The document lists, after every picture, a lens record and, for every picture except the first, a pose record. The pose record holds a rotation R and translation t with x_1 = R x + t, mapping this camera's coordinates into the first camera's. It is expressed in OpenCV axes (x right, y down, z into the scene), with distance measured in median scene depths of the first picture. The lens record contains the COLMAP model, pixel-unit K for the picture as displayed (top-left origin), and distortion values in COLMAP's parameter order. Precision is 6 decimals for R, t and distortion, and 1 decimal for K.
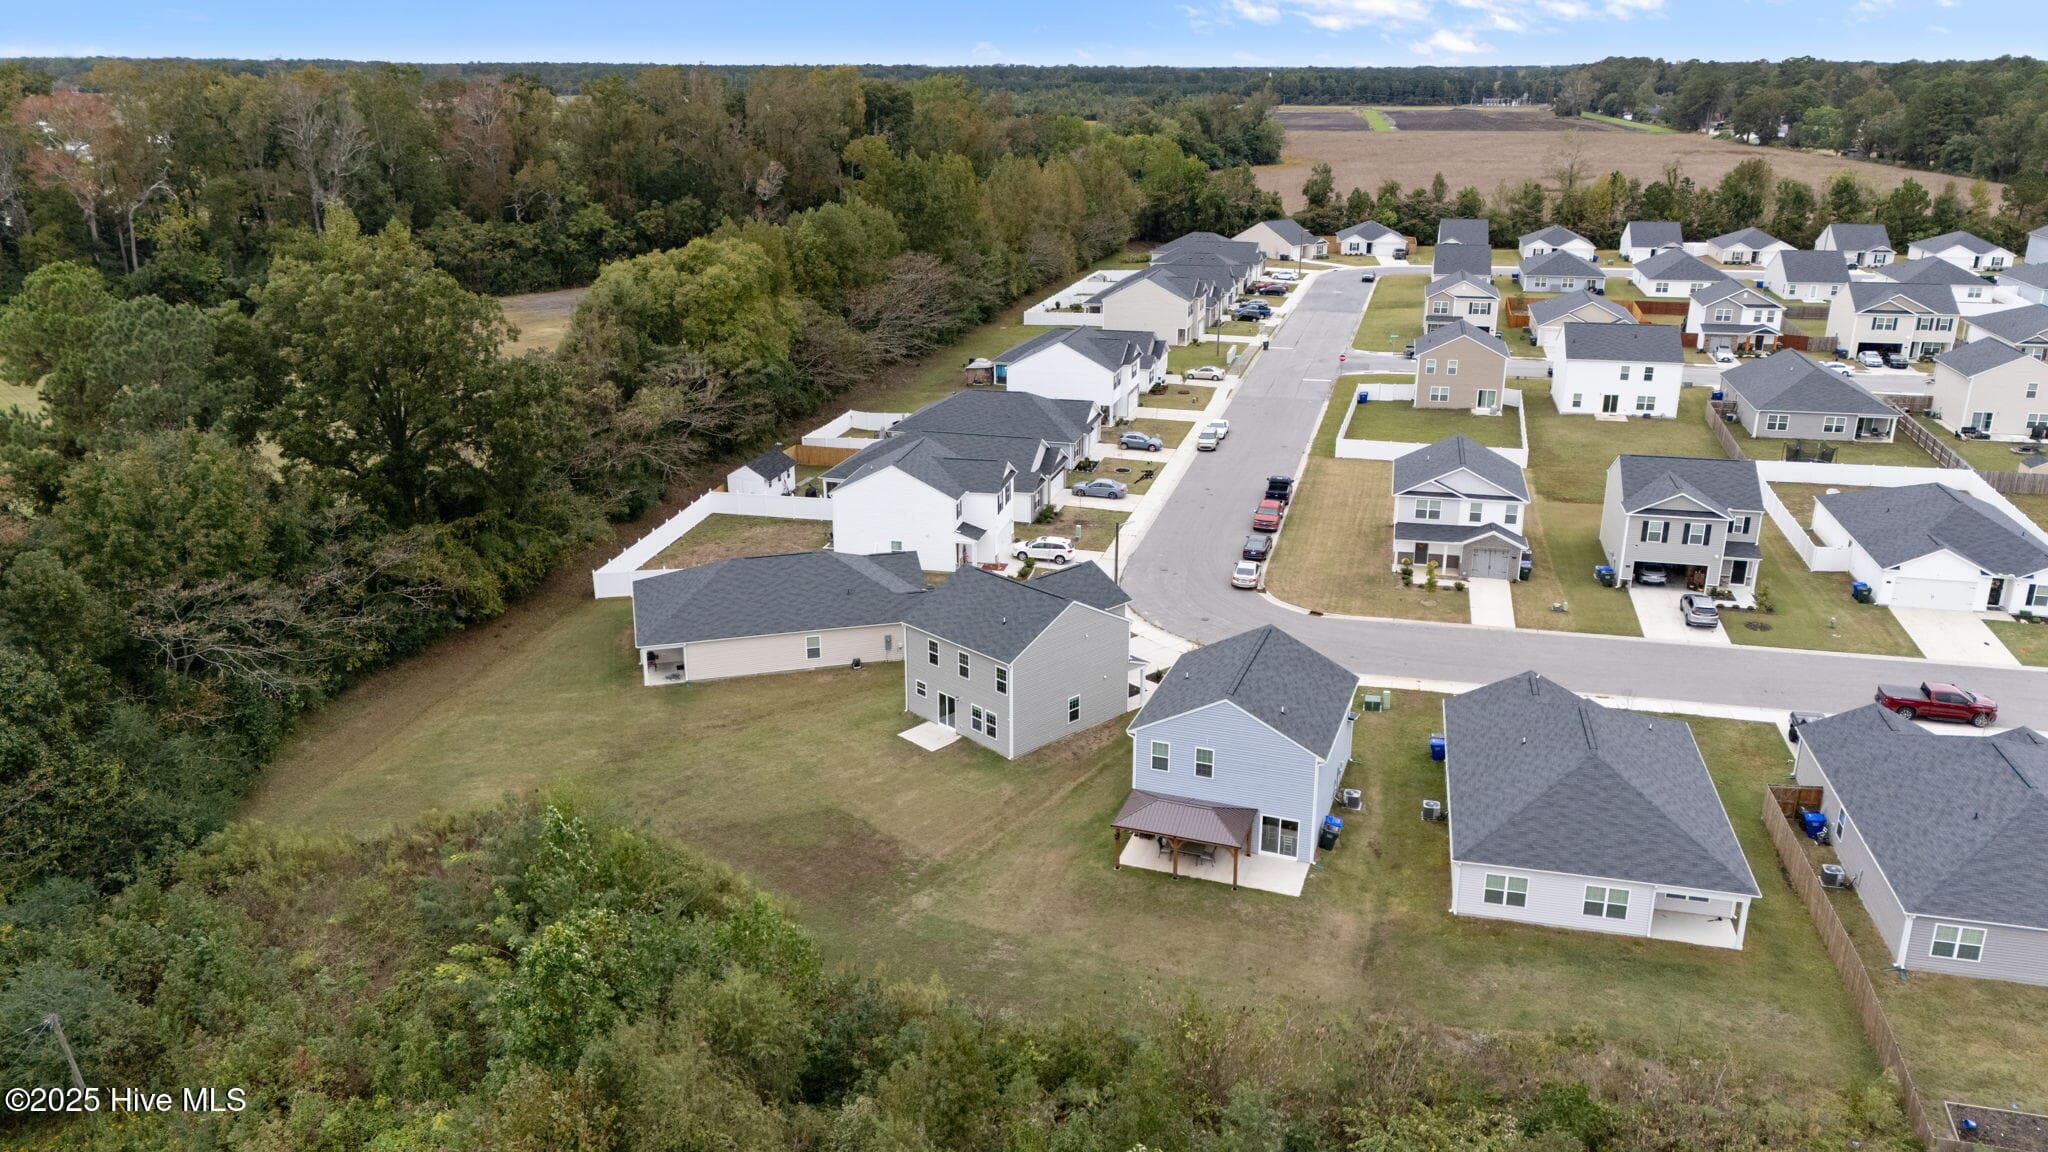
lens RADIAL K [[1496.7, 0, 1024.0], [0, 1496.7, 576.0], [0, 0, 1]] dist [0.069470, -0.070353]
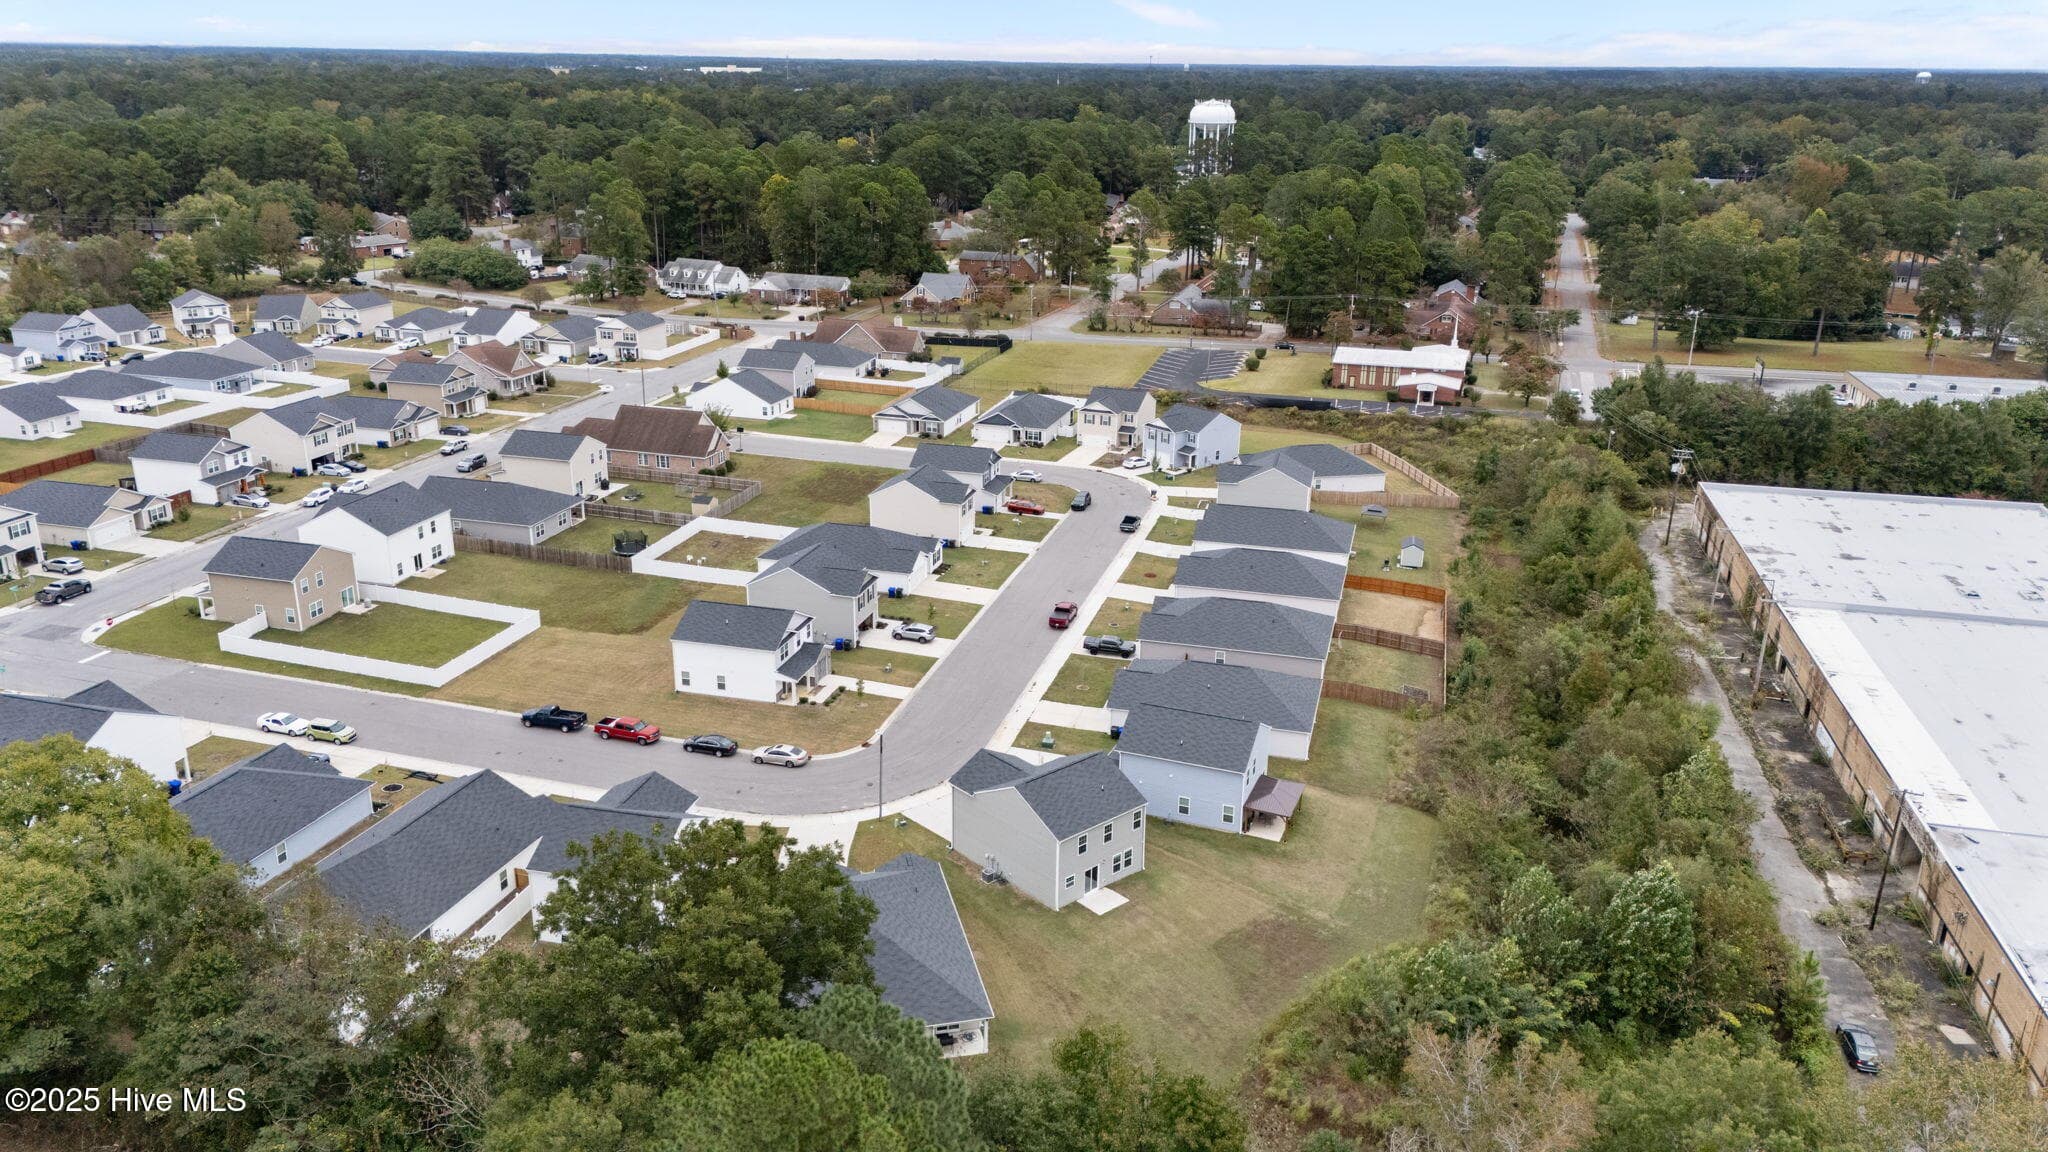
lens RADIAL K [[1496.7, 0, 1024.0], [0, 1496.7, 576.0], [0, 0, 1]] dist [0.069470, -0.070353]
pose [[0.042439, -0.323890, 0.945142, -0.646300], [0.311645, 0.903087, 0.295485, -0.296196], [-0.949250, 0.282009, 0.139264, 0.433813]]
